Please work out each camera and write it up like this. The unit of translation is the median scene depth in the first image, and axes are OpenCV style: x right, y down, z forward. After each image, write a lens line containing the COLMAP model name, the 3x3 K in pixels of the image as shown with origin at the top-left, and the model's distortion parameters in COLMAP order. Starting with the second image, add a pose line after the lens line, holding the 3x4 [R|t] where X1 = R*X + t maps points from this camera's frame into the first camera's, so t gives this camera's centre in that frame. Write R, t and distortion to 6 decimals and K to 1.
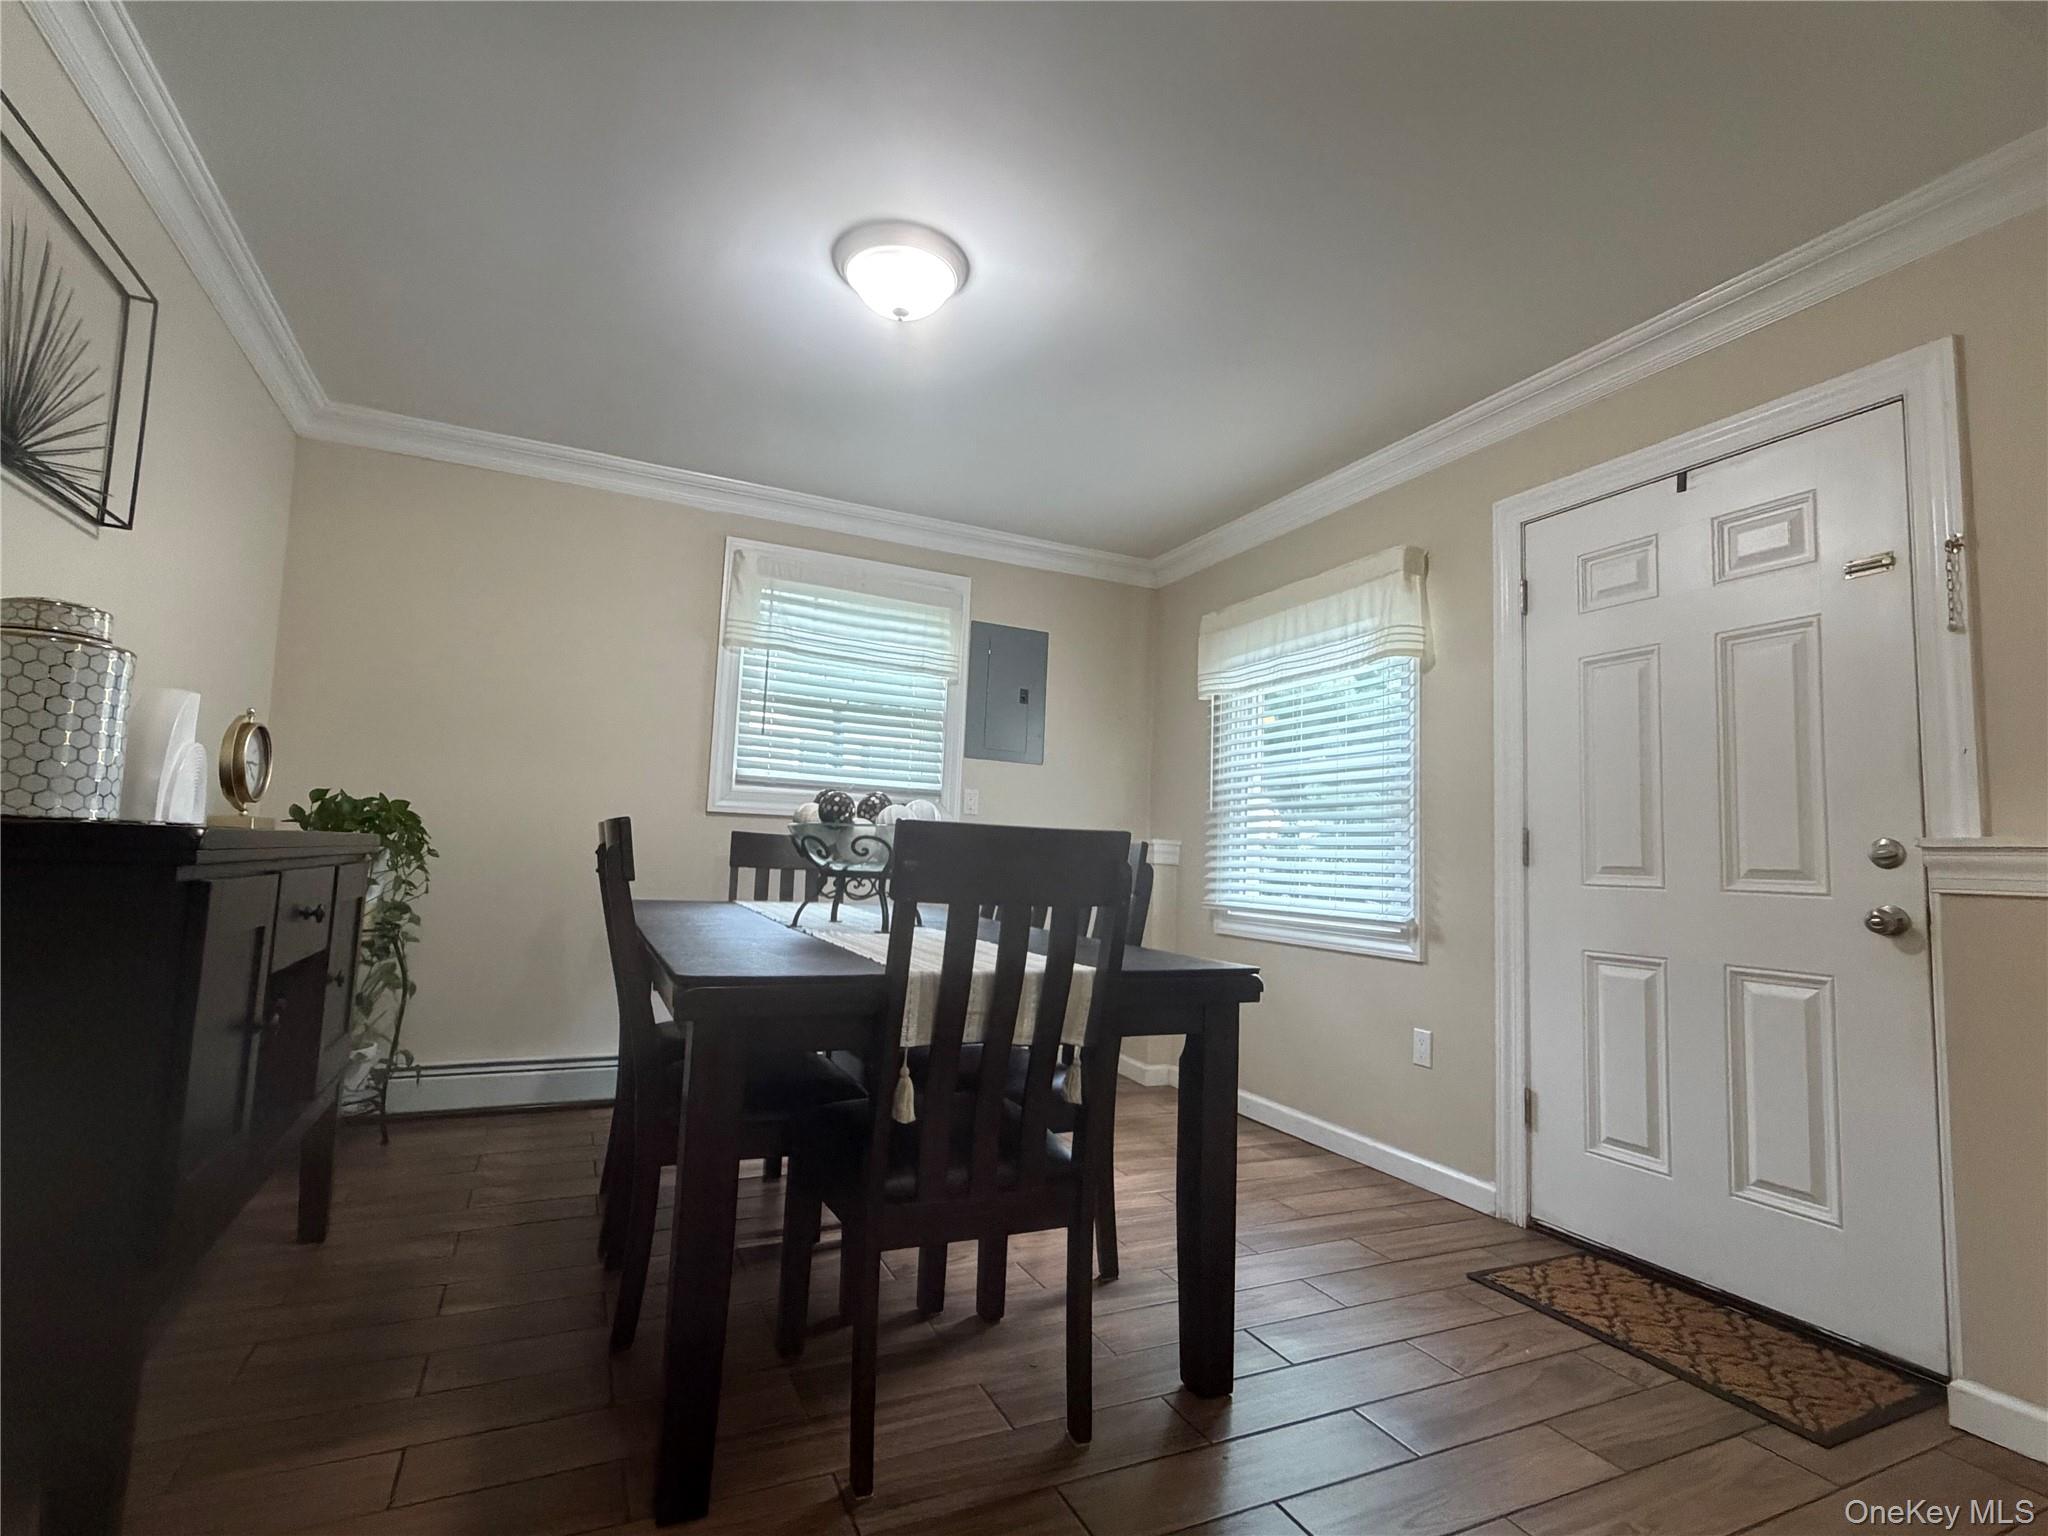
lens RADIAL K [[960.2, 0, 1025.7], [0, 960.2, 772.3], [0, 0, 1]] dist [-0.002617, 0.001036]
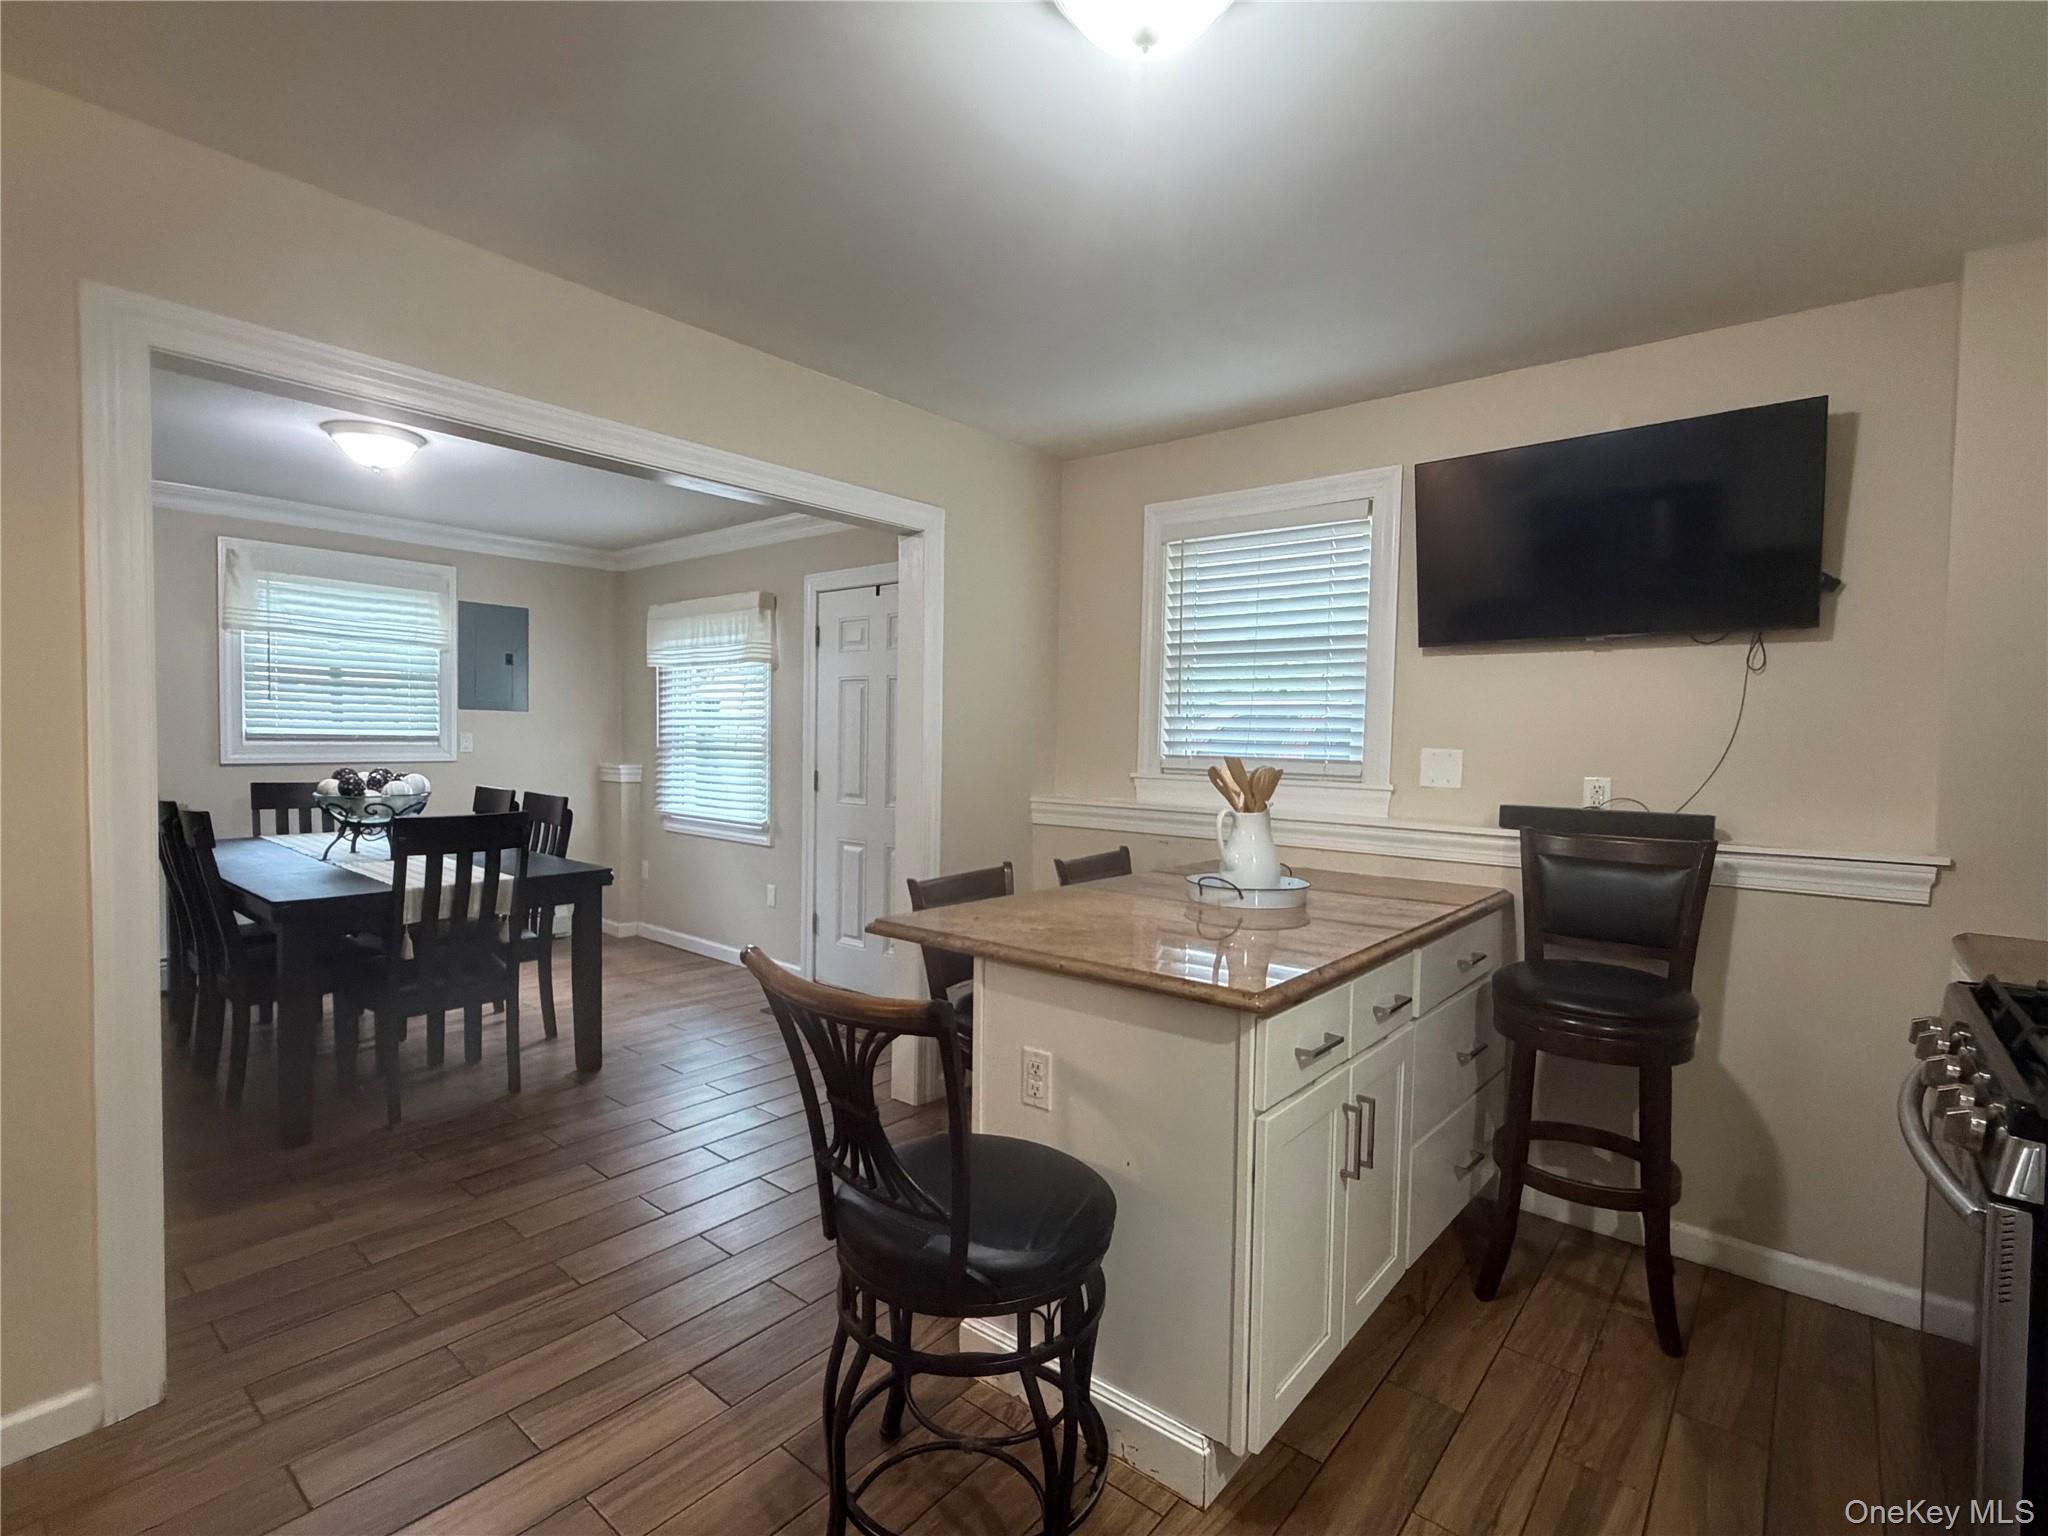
lens RADIAL K [[960.2, 0, 1019.0], [0, 960.2, 773.9], [0, 0, 1]] dist [-0.002617, 0.001036]
pose [[0.909150, -0.040735, 0.414472, 0.112419], [-0.019714, 0.989880, 0.140528, -0.169161], [-0.416002, -0.135932, 0.899147, -0.659906]]
